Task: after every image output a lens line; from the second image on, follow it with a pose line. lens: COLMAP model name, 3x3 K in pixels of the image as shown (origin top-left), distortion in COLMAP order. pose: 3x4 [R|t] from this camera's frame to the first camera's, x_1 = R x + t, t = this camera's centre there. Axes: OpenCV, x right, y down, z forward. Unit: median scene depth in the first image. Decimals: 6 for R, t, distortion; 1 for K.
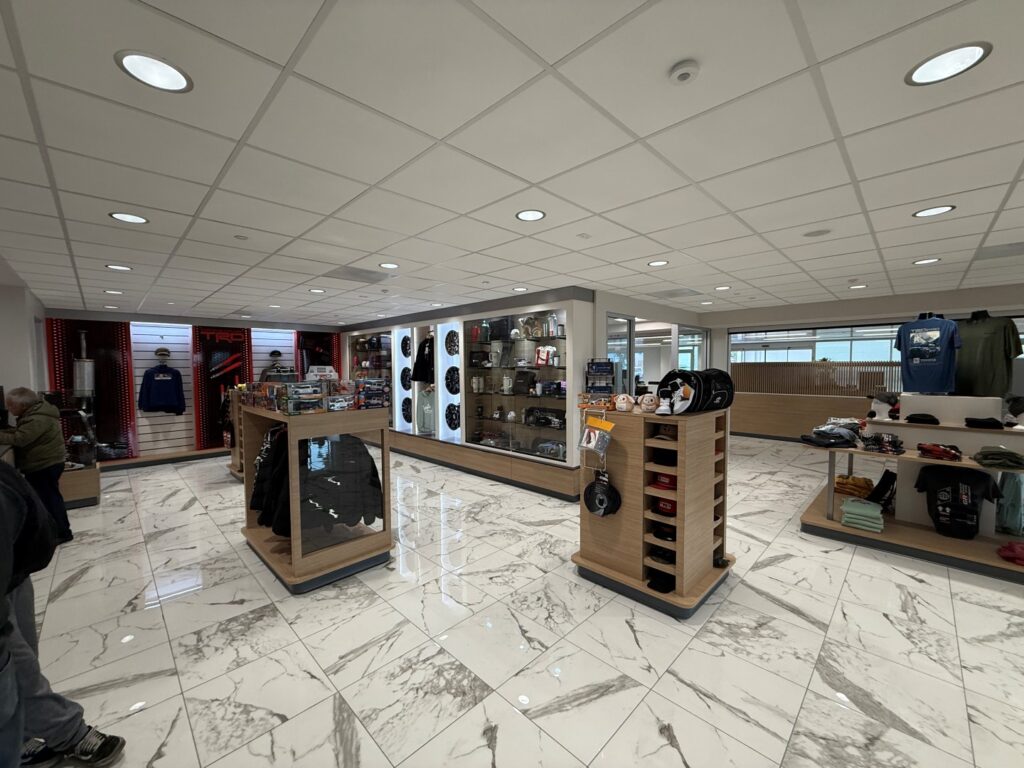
lens RADIAL K [[410.2, 0, 510.3], [0, 410.2, 383.2], [0, 0, 1]] dist [-0.002583, 0.000322]
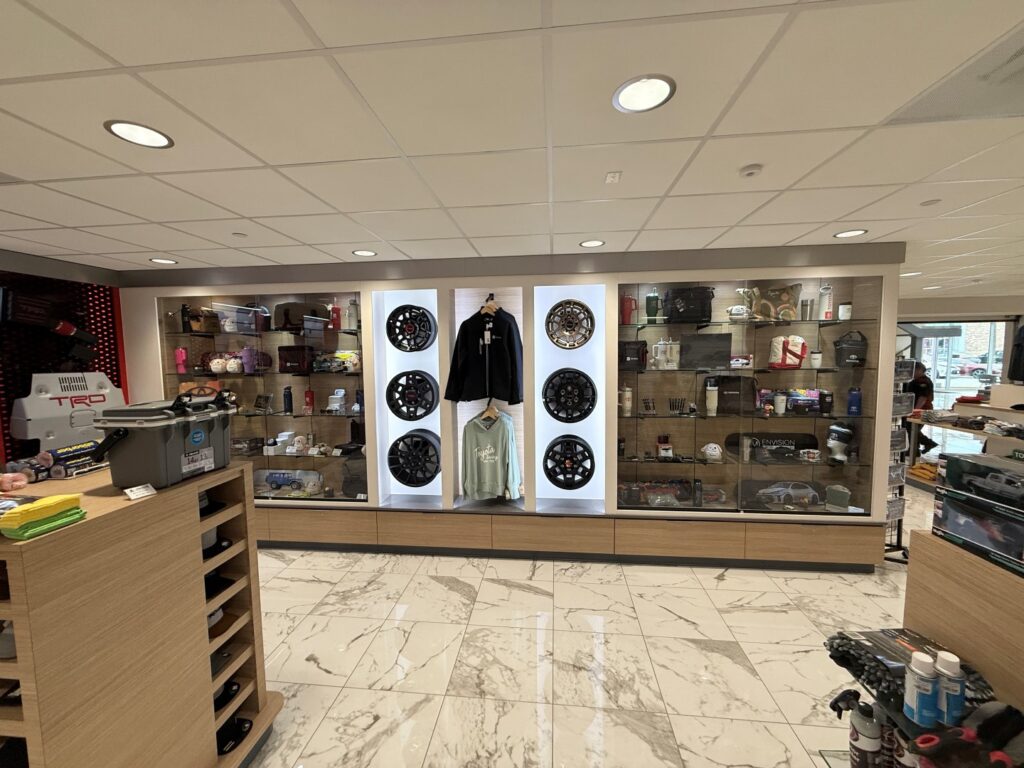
lens RADIAL K [[410.2, 0, 515.2], [0, 410.2, 383.5], [0, 0, 1]] dist [-0.002583, 0.000322]
pose [[0.777825, -0.051429, 0.626374, -0.506113], [0.033671, 0.998625, 0.040181, -0.044738], [-0.627579, -0.010164, 0.778487, 0.616582]]
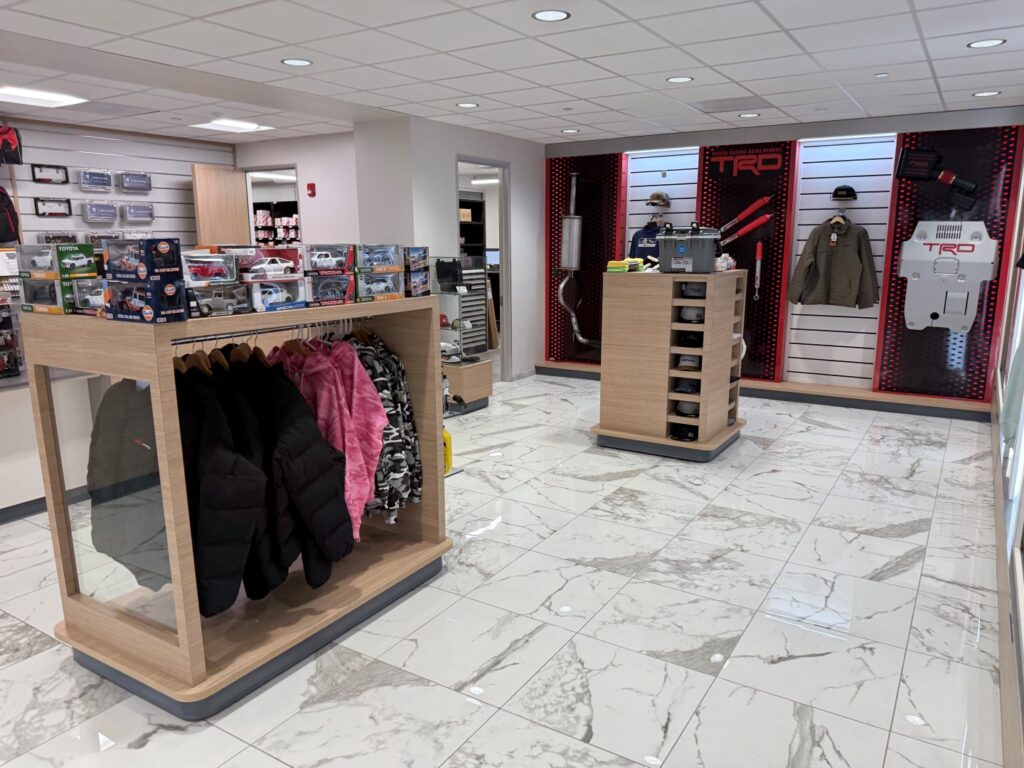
lens RADIAL K [[739.1, 0, 510.6], [0, 739.1, 389.6], [0, 0, 1]] dist [-0.000945, -0.005935]
pose [[0.218118, 0.204882, -0.954174, 0.193572], [-0.034851, 0.978727, 0.202187, -0.016929], [0.975300, -0.010847, 0.220618, 0.583248]]
